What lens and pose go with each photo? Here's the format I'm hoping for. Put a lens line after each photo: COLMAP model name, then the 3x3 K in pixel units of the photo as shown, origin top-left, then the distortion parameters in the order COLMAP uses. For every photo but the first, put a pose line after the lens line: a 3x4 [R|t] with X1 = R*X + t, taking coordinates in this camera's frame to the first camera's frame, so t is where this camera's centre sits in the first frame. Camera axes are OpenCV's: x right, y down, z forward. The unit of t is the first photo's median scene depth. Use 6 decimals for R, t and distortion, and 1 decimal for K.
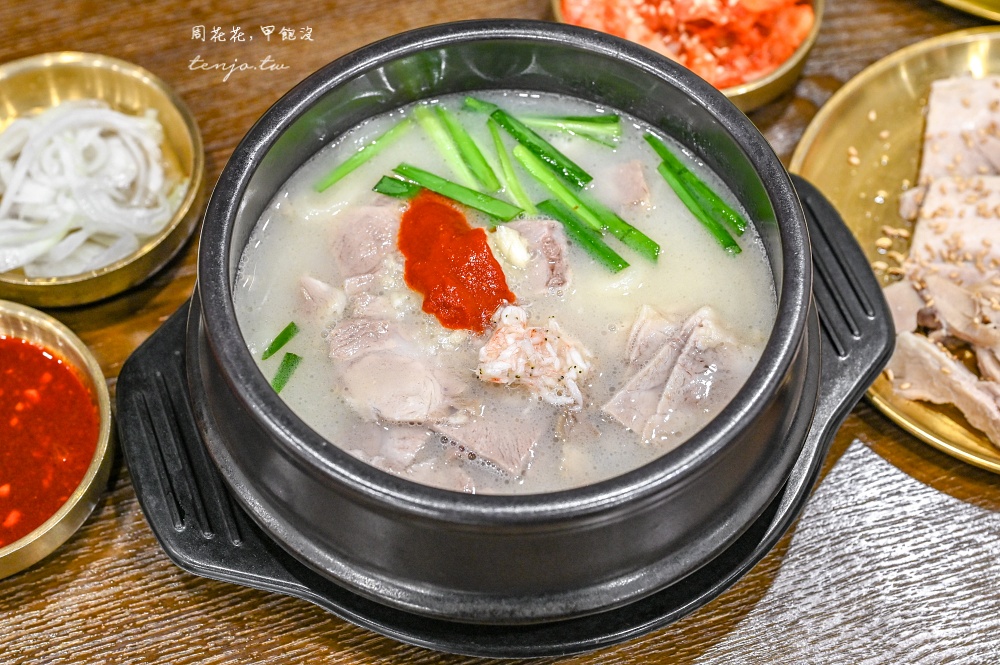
lens RADIAL K [[1836.5, 0, 500.0], [0, 1836.5, 332.5], [0, 0, 1]] dist [0.009046, 0.119827]
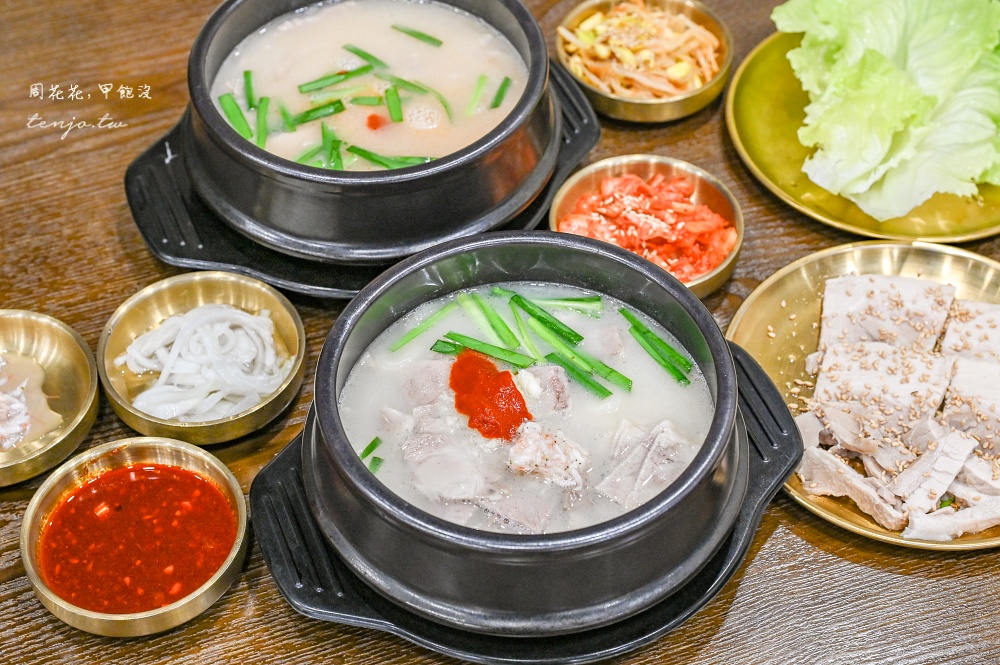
lens RADIAL K [[1768.9, 0, 517.8], [0, 1768.9, 331.5], [0, 0, 1]] dist [0.014328, 0.083163]
pose [[0.999569, -0.025077, 0.015251, -0.021720], [0.027409, 0.983378, -0.179488, 0.155734], [-0.010496, 0.179829, 0.983642, -0.352086]]
